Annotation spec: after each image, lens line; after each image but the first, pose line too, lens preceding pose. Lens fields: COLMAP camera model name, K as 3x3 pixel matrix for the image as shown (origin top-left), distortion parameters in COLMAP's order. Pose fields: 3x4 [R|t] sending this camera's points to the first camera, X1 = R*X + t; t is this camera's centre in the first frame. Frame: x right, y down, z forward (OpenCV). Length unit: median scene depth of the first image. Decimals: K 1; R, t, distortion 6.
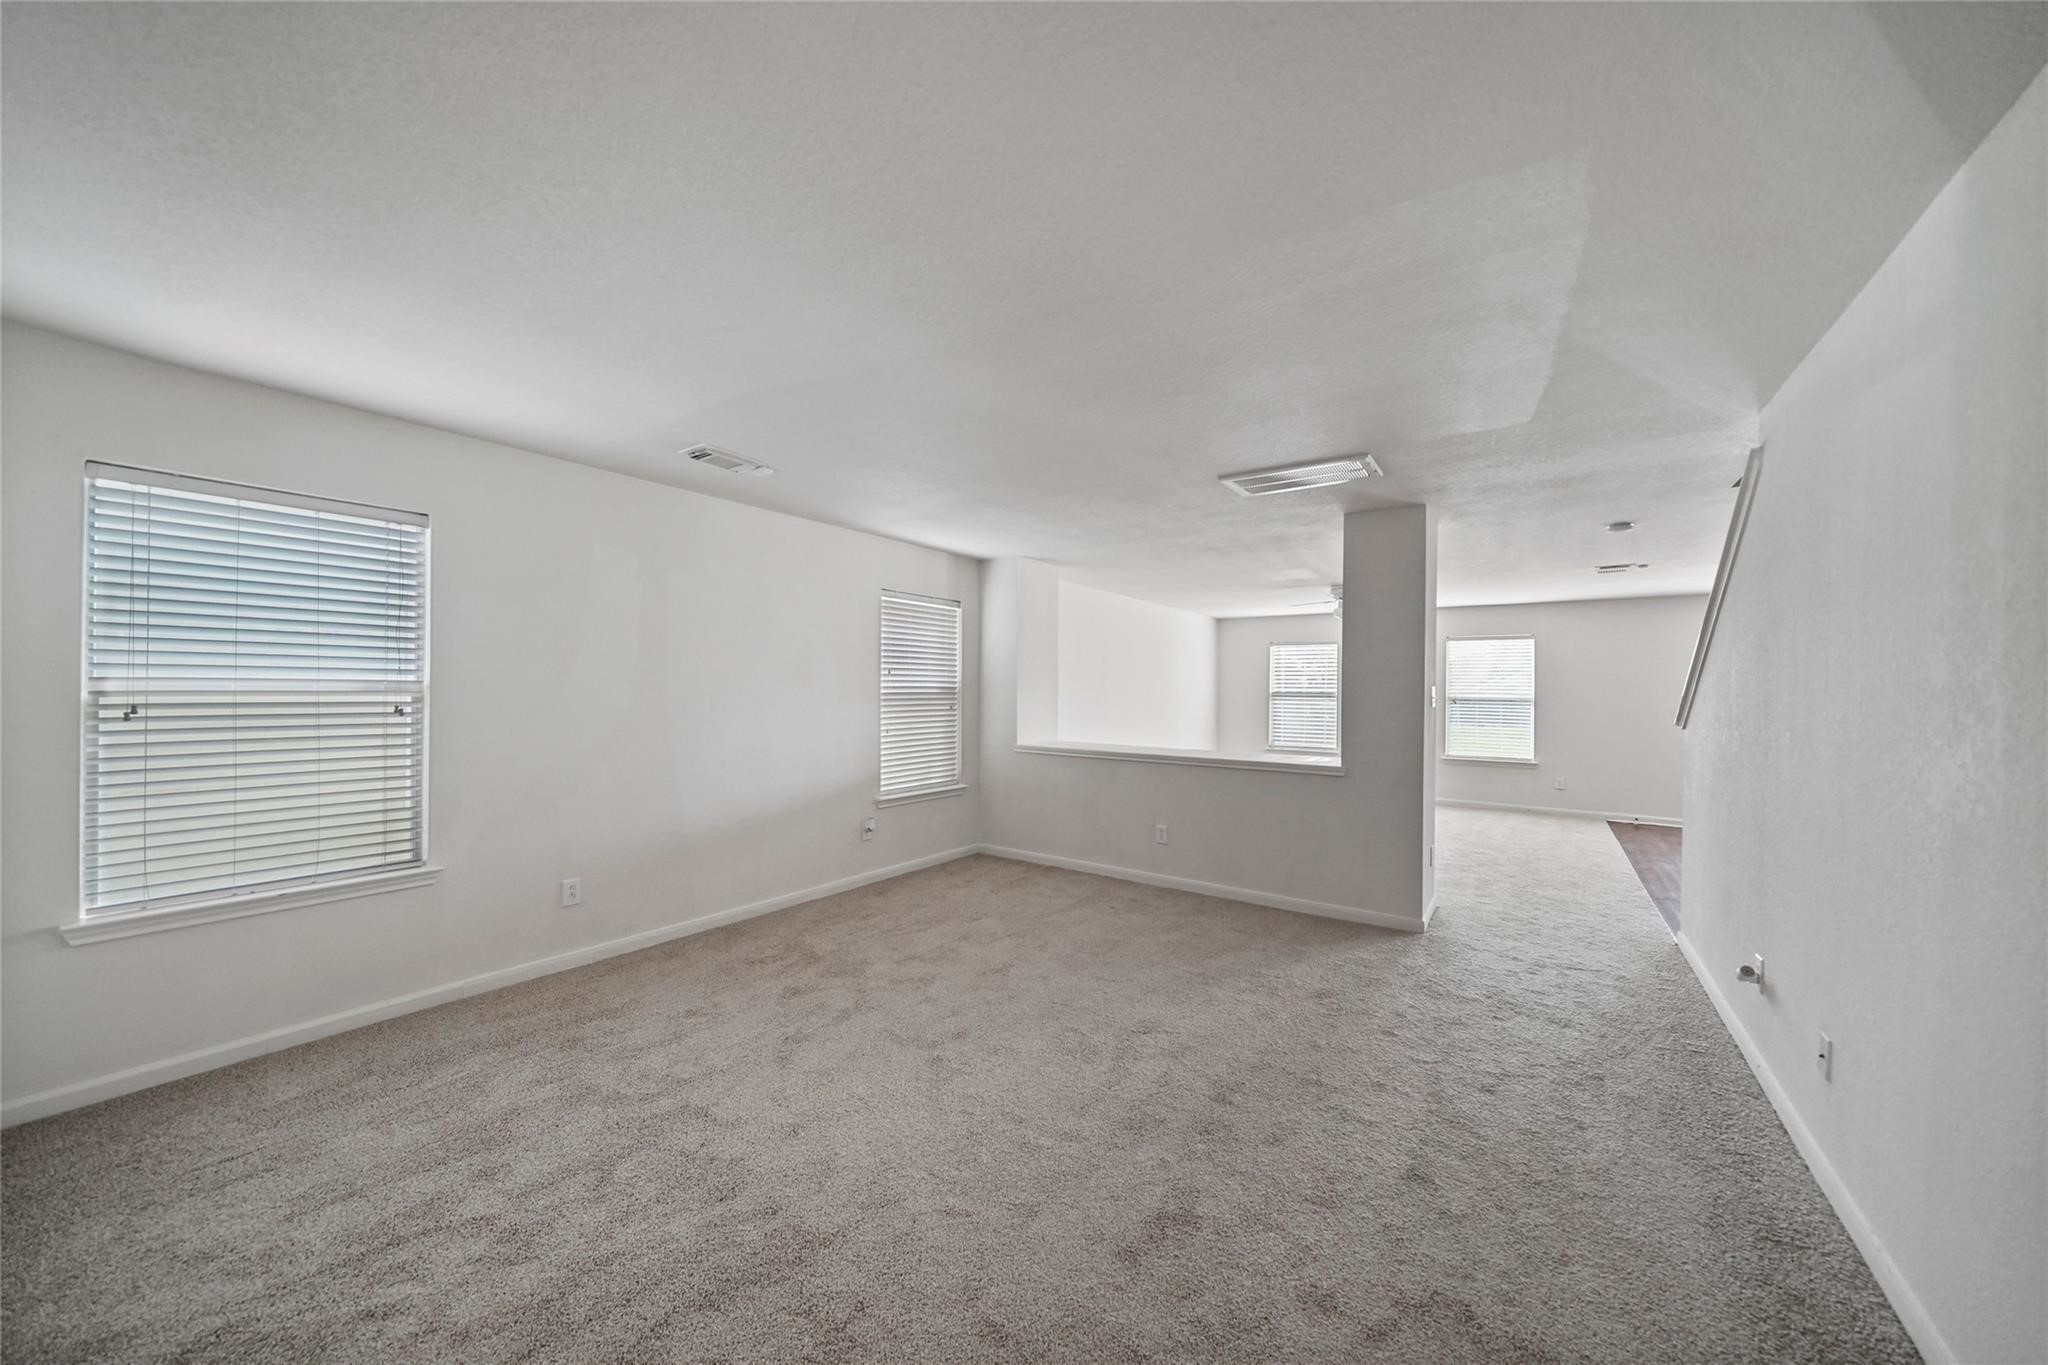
lens RADIAL K [[721.4, 0, 1024.6], [0, 721.4, 689.5], [0, 0, 1]] dist [-0.005635, 0.000555]
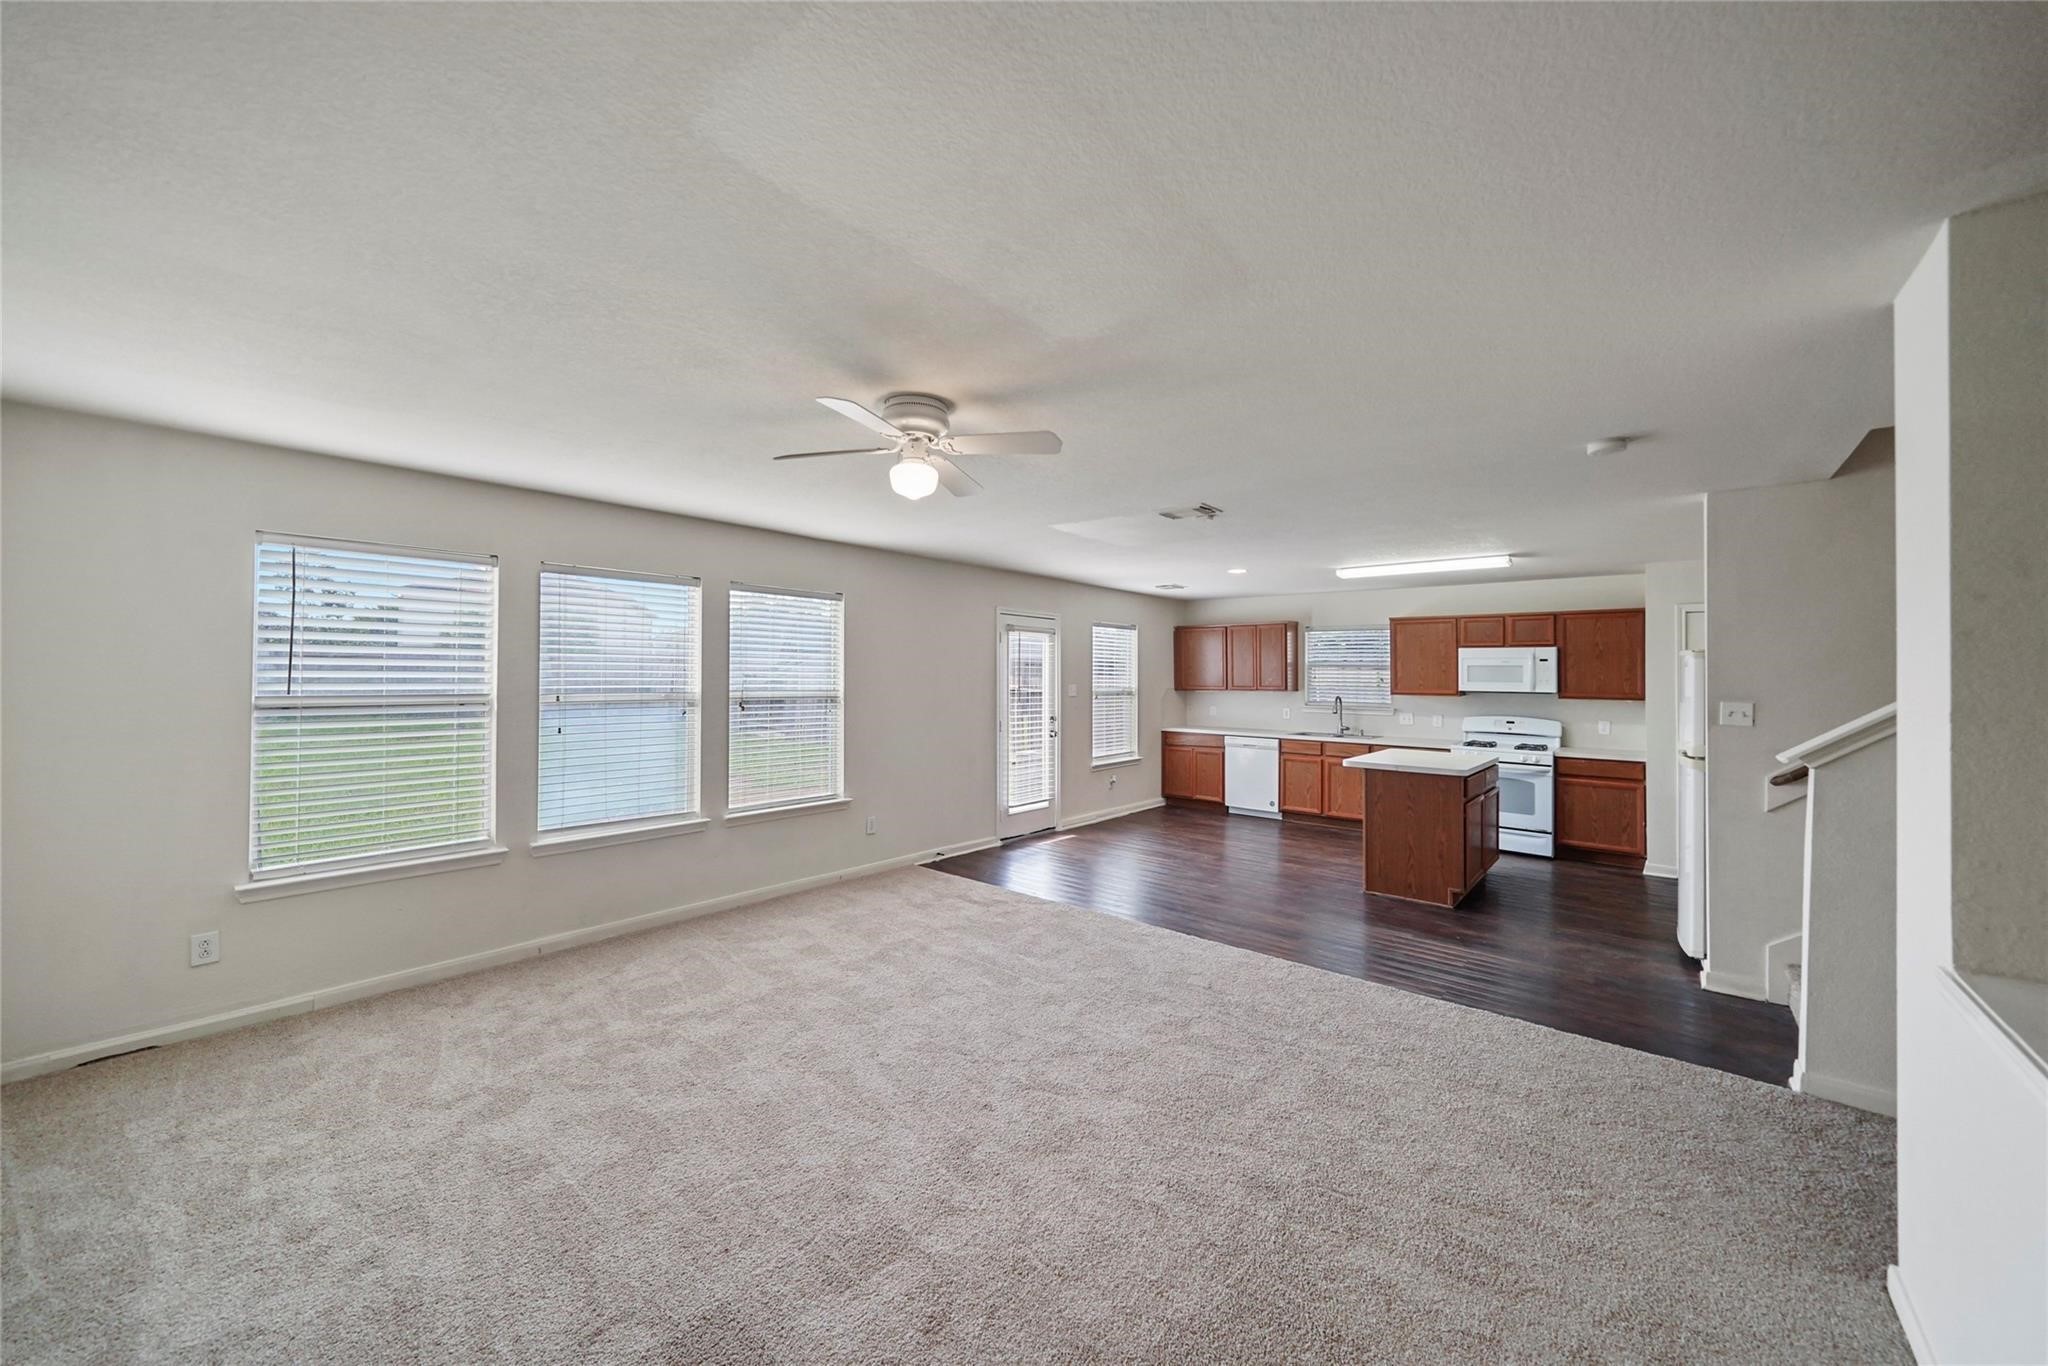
lens RADIAL K [[751.5, 0, 1016.9], [0, 751.5, 670.7], [0, 0, 1]] dist [0.000168, 0.000130]
pose [[0.089661, -0.002738, 0.995969, 0.102689], [-0.012260, 0.999917, 0.003853, -0.020792], [-0.995897, -0.012556, 0.089621, 1.154508]]
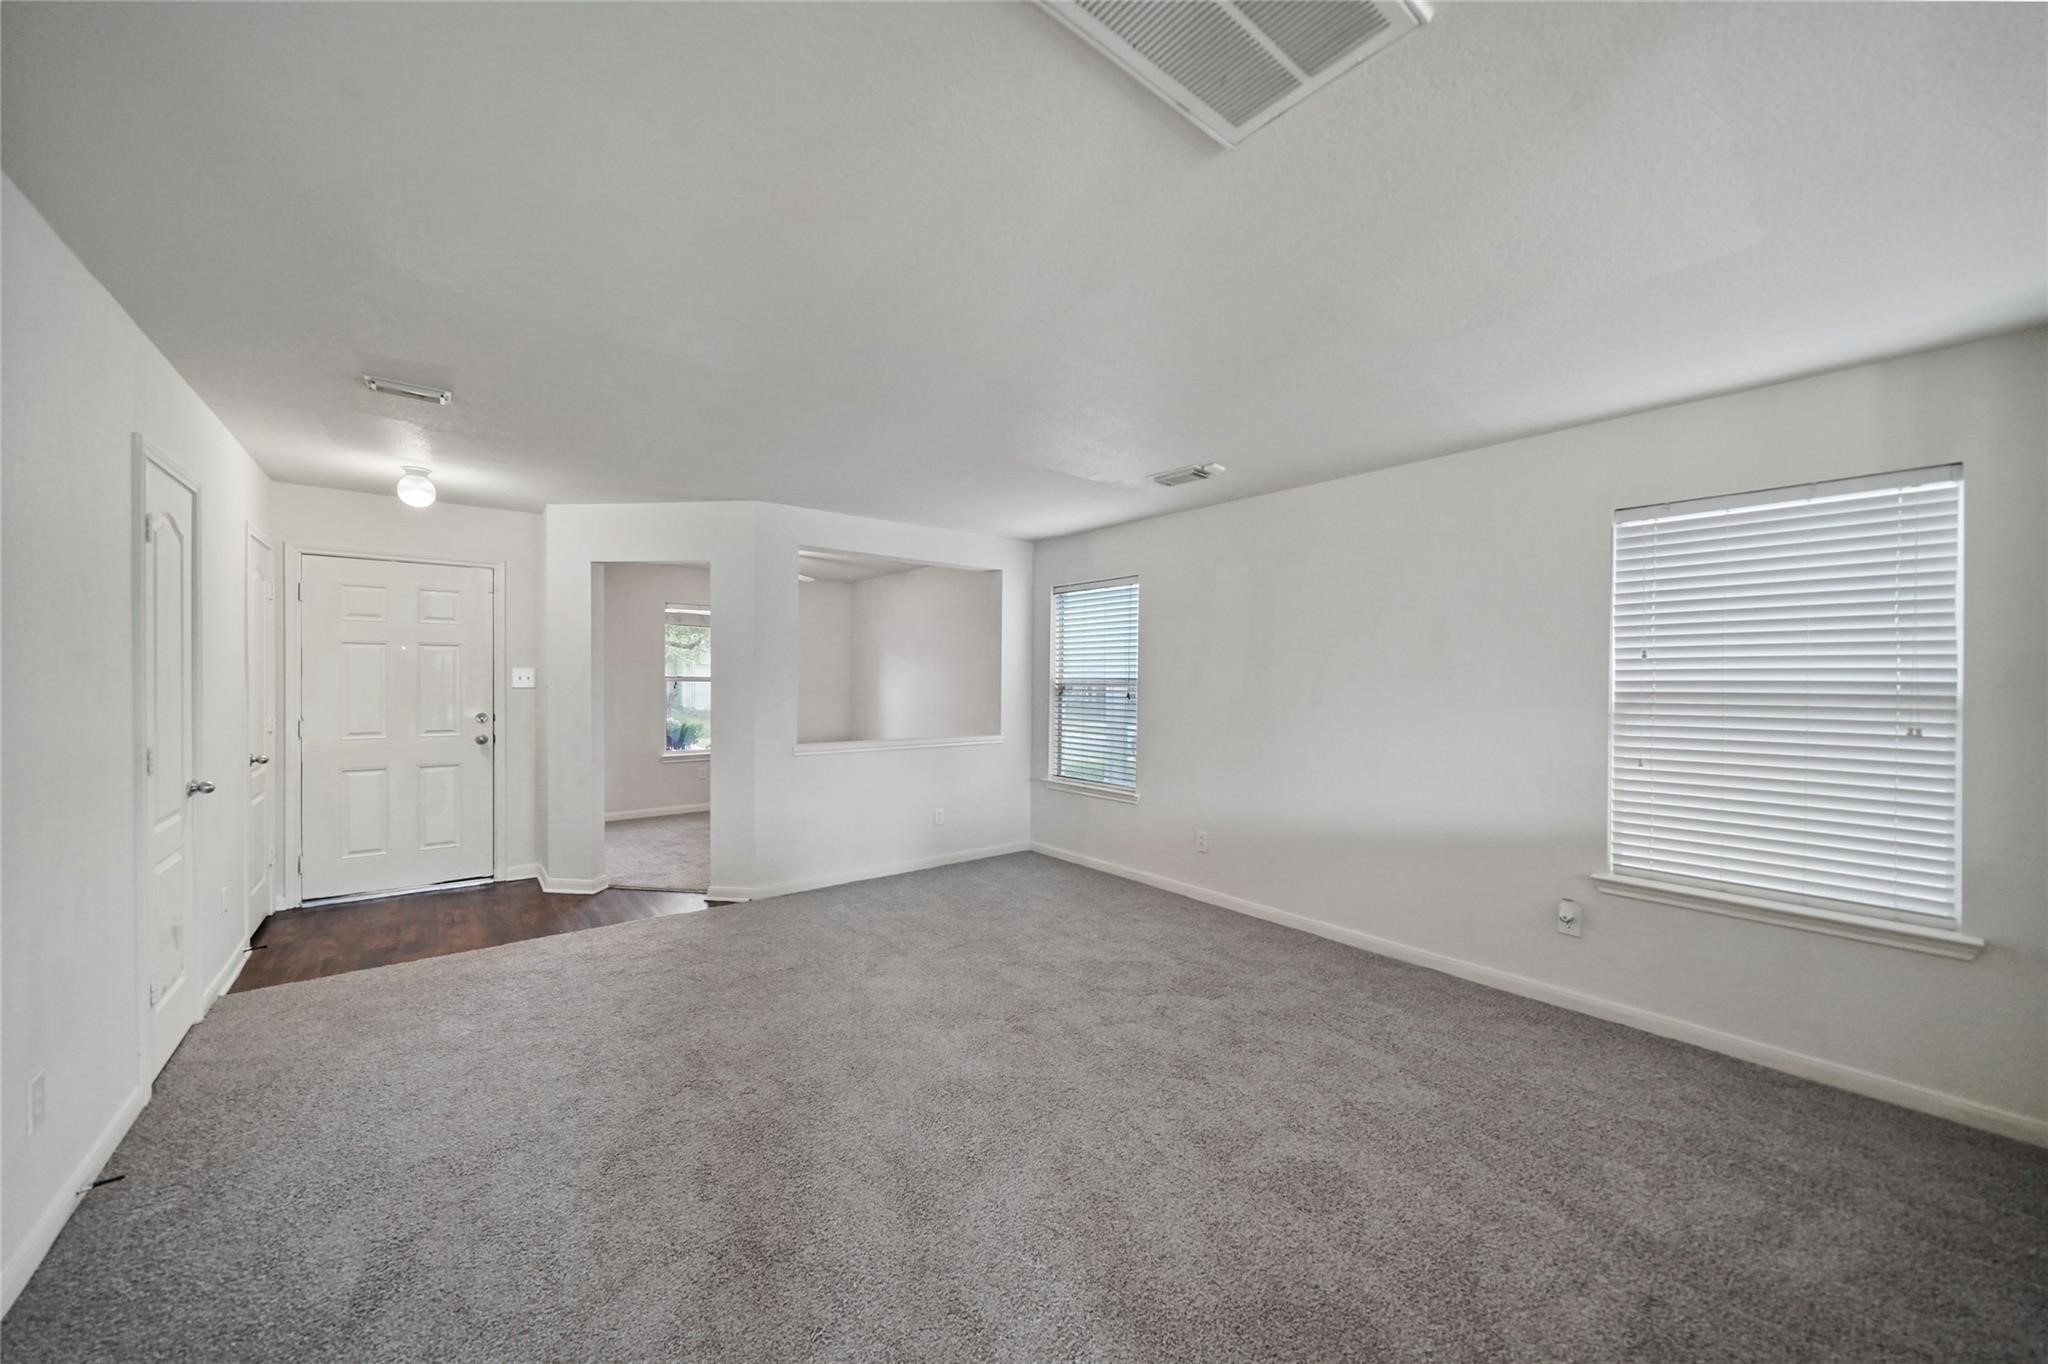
lens RADIAL K [[744.4, 0, 1018.5], [0, 744.4, 685.3], [0, 0, 1]] dist [-0.002405, -0.000203]
pose [[-0.279201, -0.003587, -0.960226, 0.446910], [-0.011225, 0.999937, -0.000471, 0.003983], [0.960167, 0.010647, -0.279224, 0.639034]]
